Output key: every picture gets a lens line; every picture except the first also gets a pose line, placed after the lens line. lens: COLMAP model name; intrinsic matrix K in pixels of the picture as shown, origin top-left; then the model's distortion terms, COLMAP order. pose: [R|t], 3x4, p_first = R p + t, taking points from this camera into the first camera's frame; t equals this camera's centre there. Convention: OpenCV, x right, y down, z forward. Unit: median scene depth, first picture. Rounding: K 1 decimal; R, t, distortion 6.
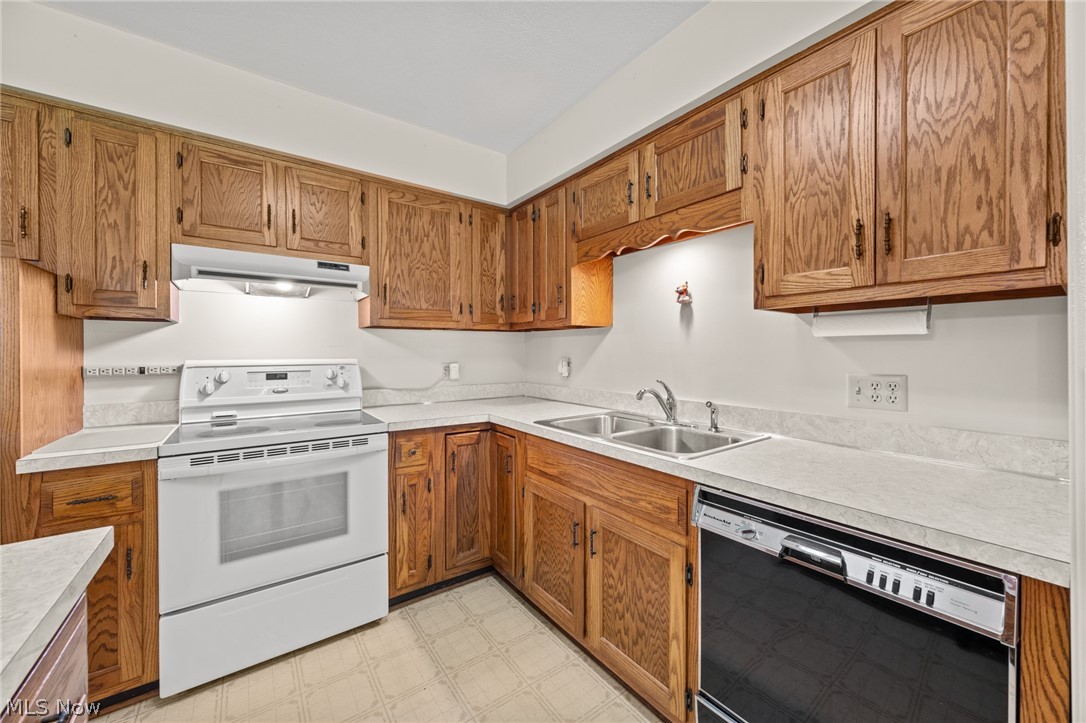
lens RADIAL K [[413.3, 0, 545.9], [0, 413.3, 355.7], [0, 0, 1]] dist [-0.002640, -0.000083]
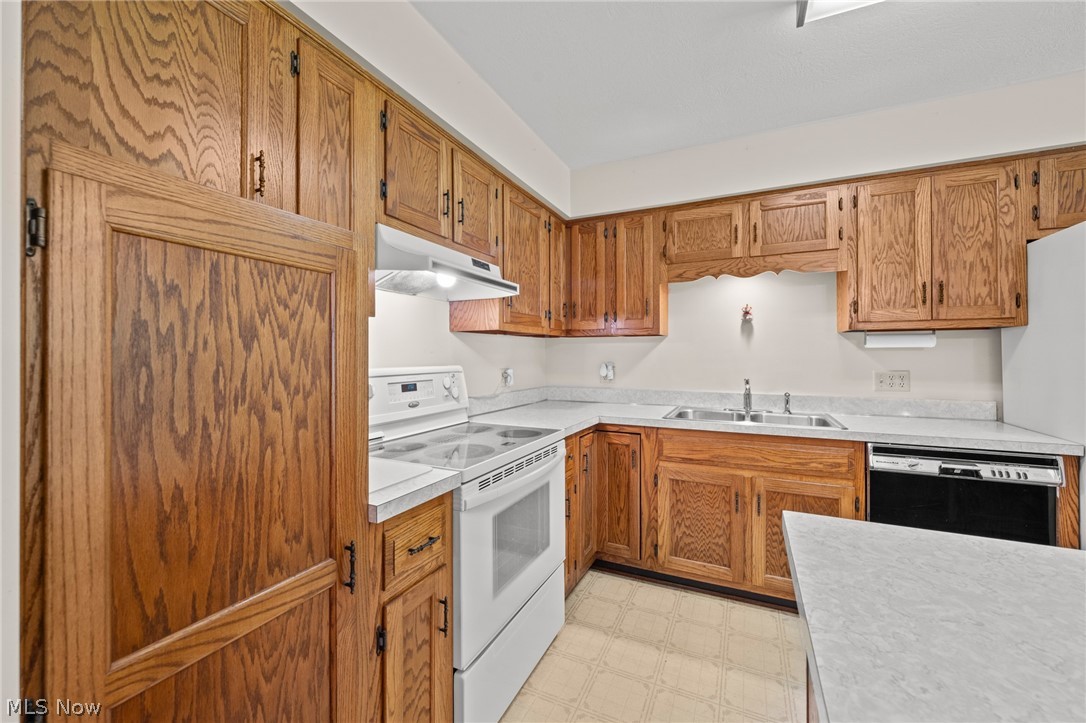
lens RADIAL K [[430.5, 0, 548.4], [0, 430.5, 354.2], [0, 0, 1]] dist [-0.000455, -0.000114]
pose [[0.875123, 0.000124, 0.483900, -1.130033], [0.005946, 0.999922, -0.011010, -0.008783], [-0.483863, 0.012512, 0.875054, 0.127879]]
